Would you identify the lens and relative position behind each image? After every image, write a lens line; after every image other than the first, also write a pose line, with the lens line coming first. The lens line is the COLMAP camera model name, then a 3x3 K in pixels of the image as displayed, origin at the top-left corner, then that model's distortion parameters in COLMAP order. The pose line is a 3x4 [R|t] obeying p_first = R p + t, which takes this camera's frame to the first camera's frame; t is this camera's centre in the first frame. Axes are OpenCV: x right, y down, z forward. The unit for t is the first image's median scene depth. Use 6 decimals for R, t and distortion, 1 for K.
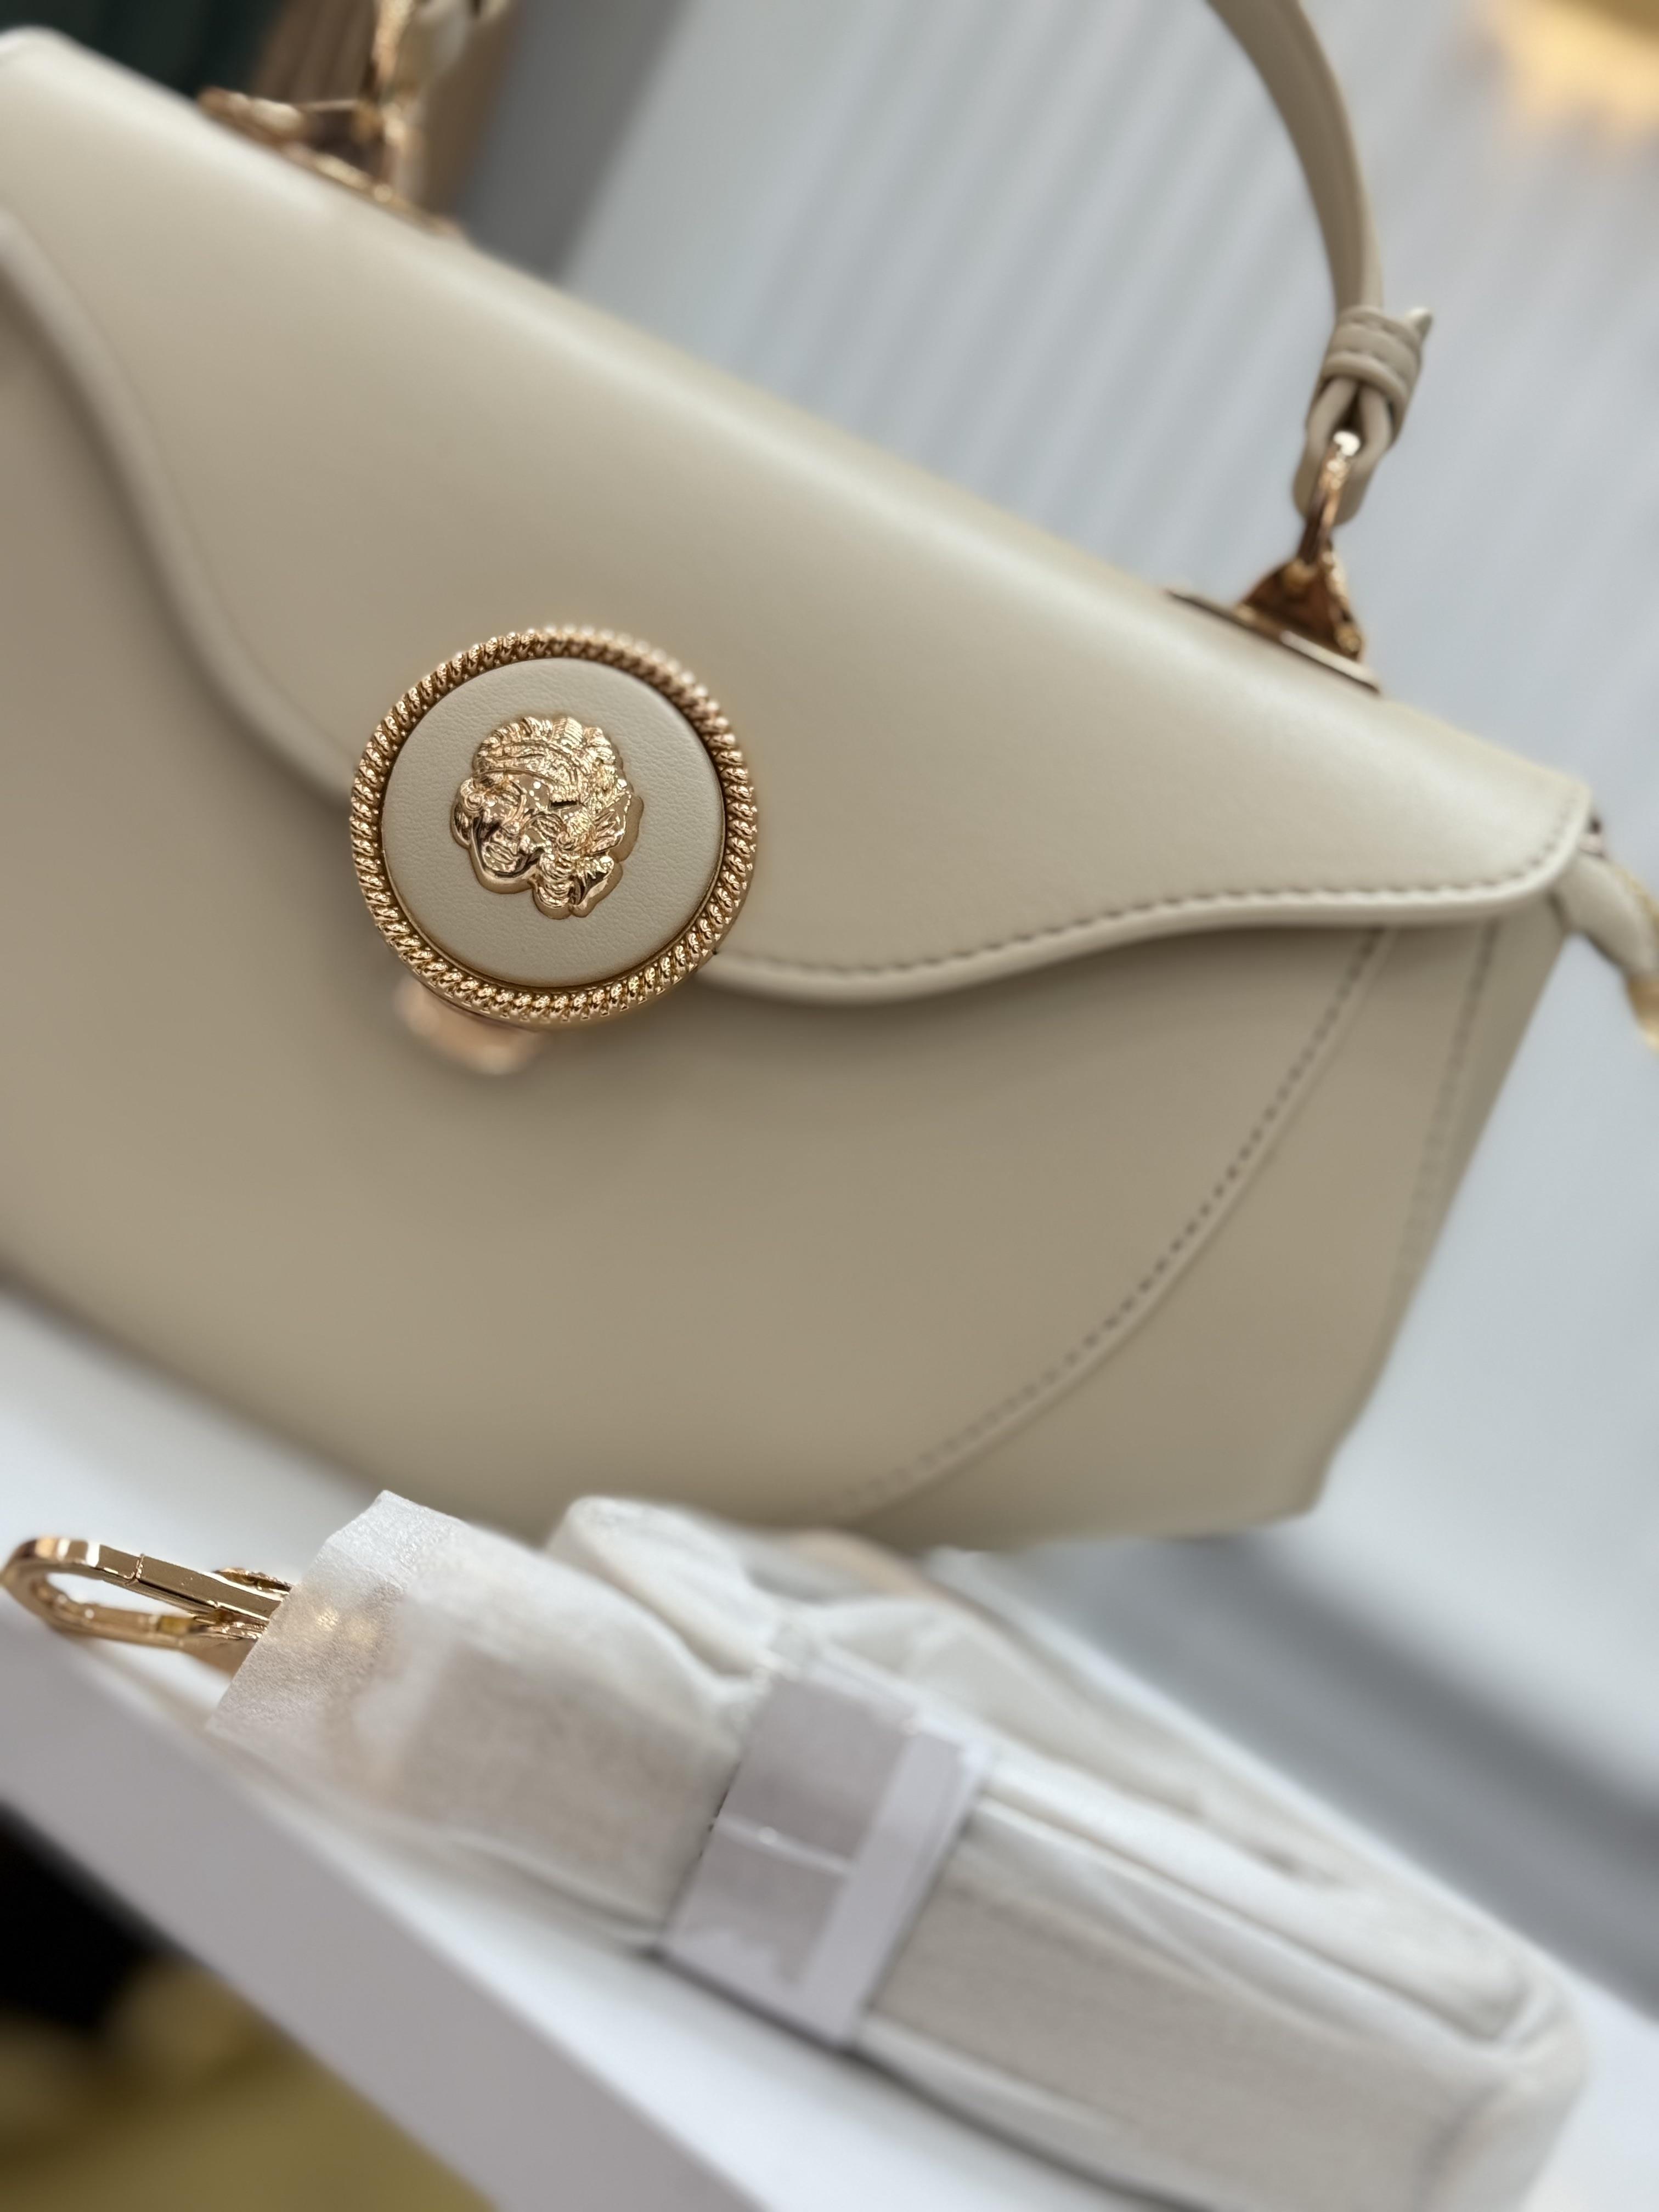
lens RADIAL K [[3412.4, 0, 793.6], [0, 3412.4, 1115.3], [0, 0, 1]] dist [0.171494, 0.091975]
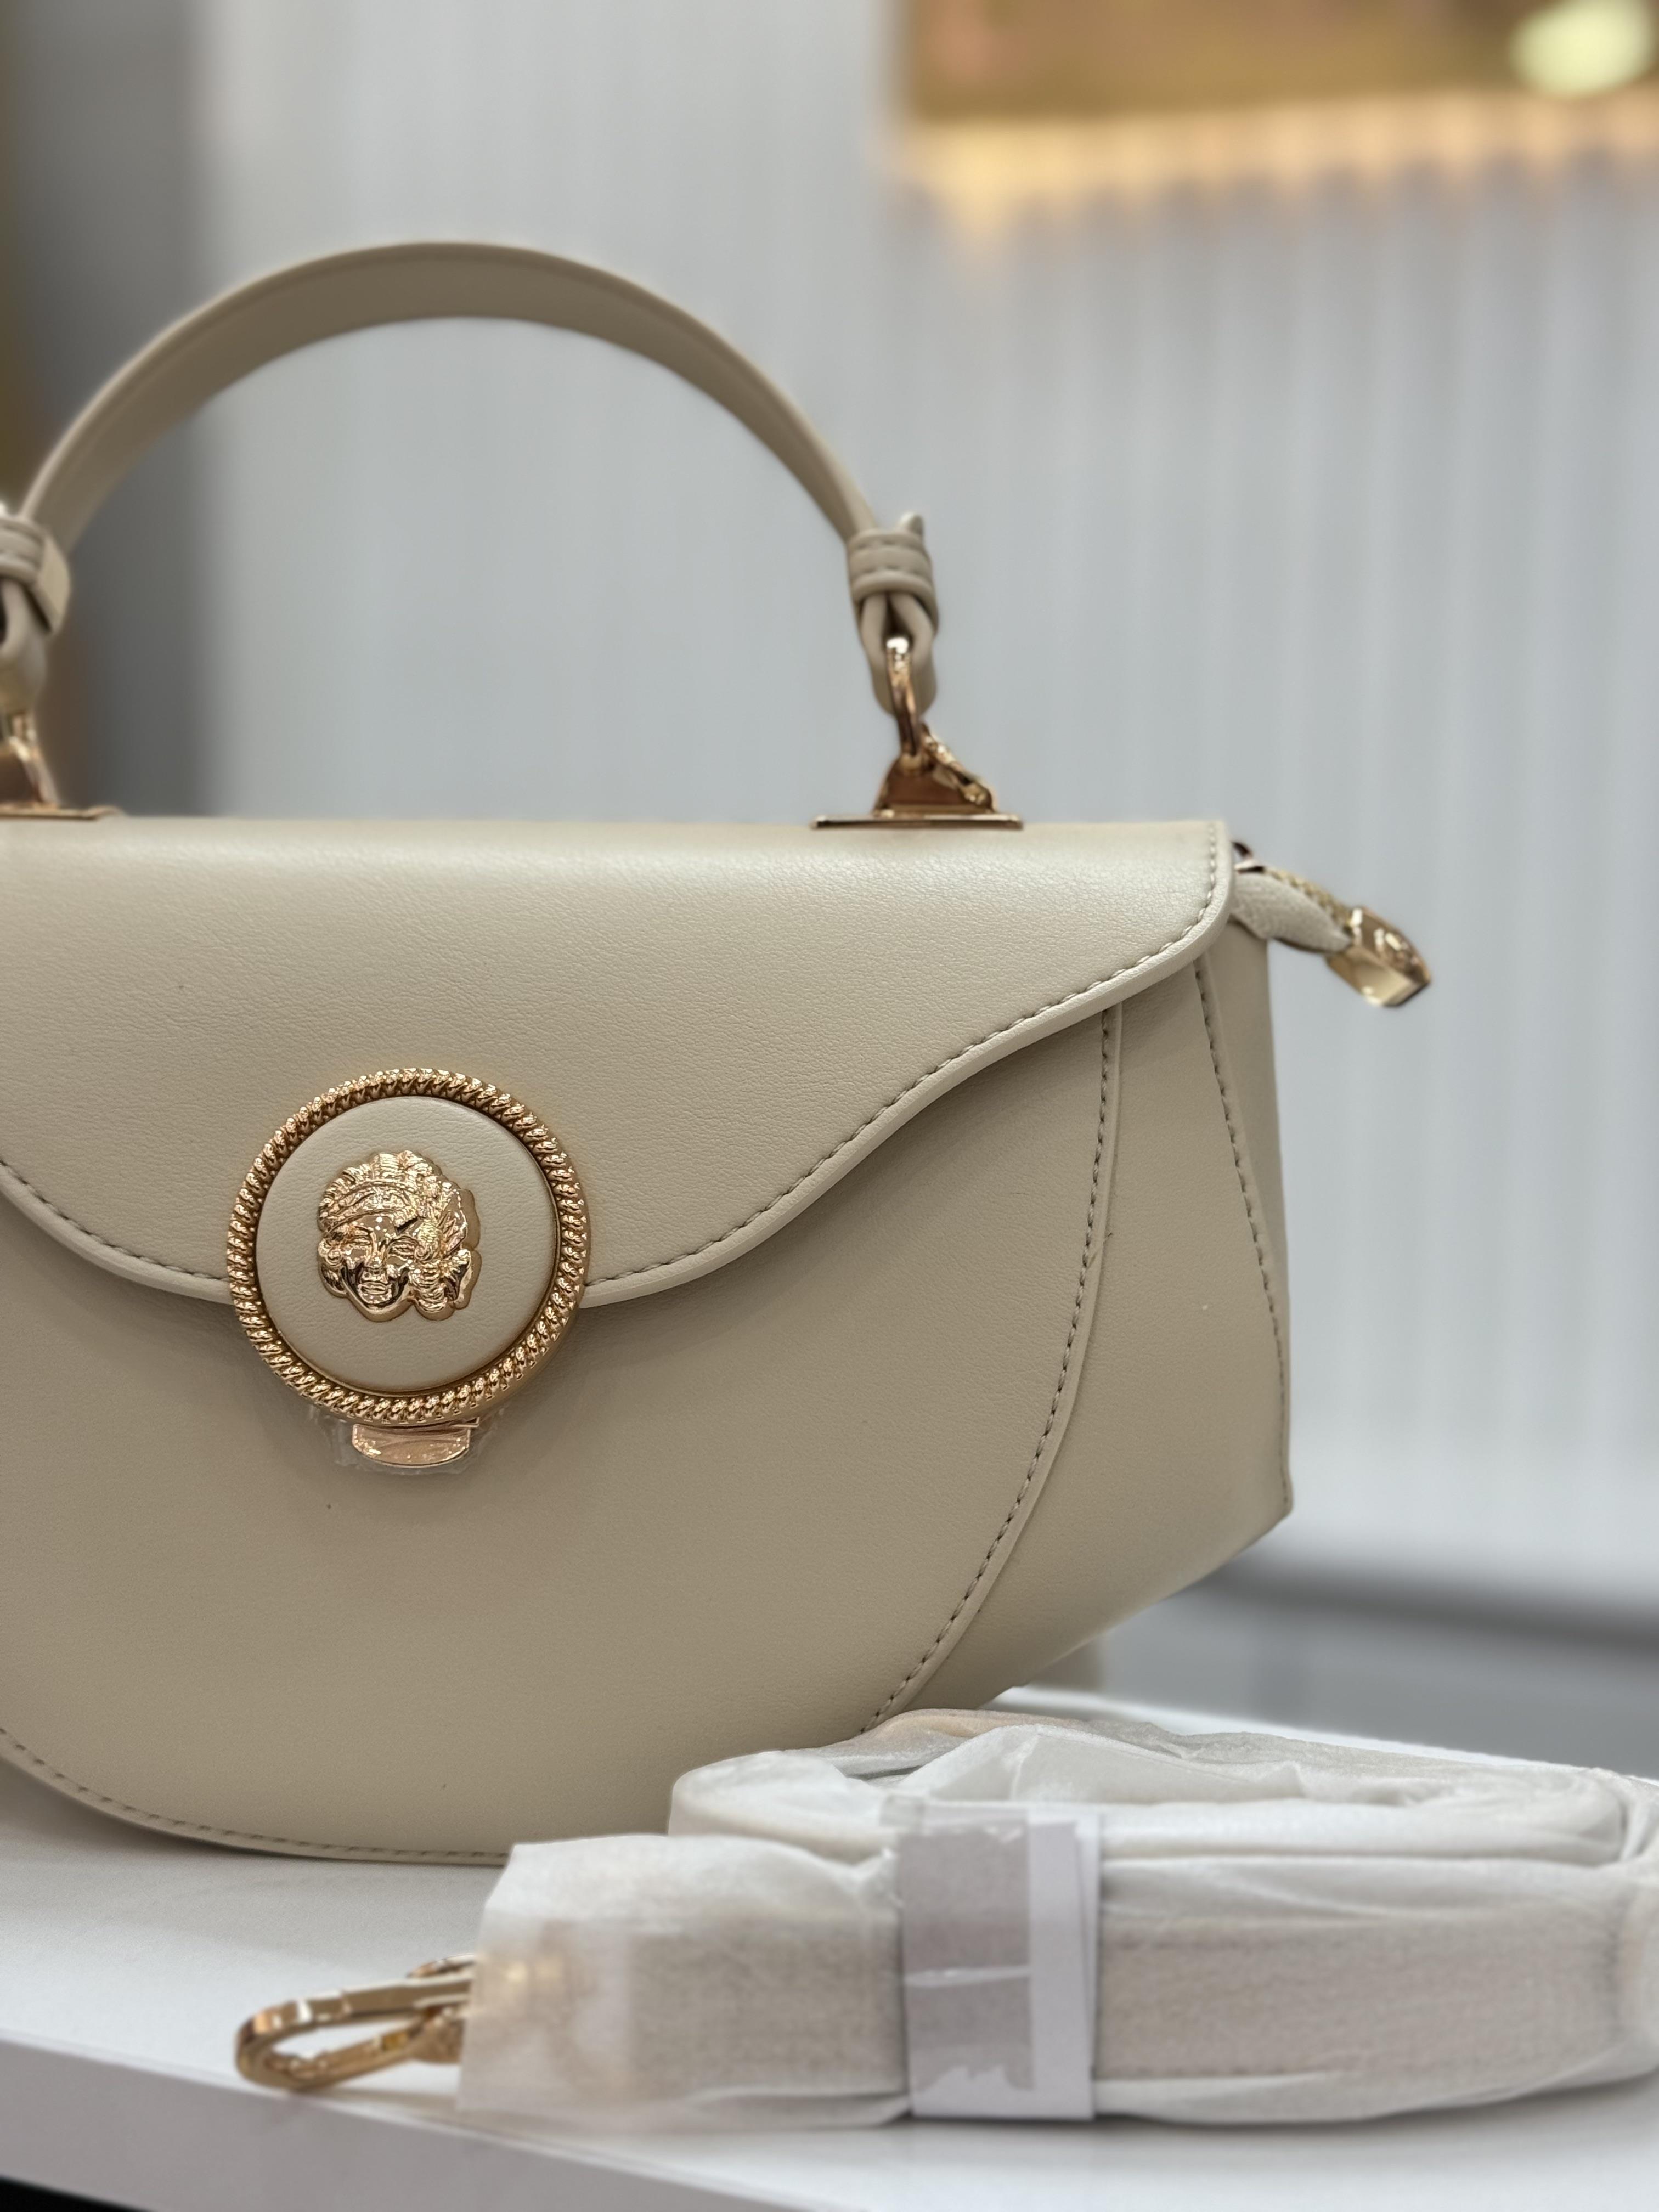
lens RADIAL K [[3436.3, 0, 829.5], [0, 3436.3, 1106.0], [0, 0, 1]] dist [0.154336, 0.000274]
pose [[0.901589, -0.430273, 0.044750, 0.024206], [0.432454, 0.899092, -0.067946, 0.011250], [-0.010999, 0.080611, 0.996685, -0.137140]]
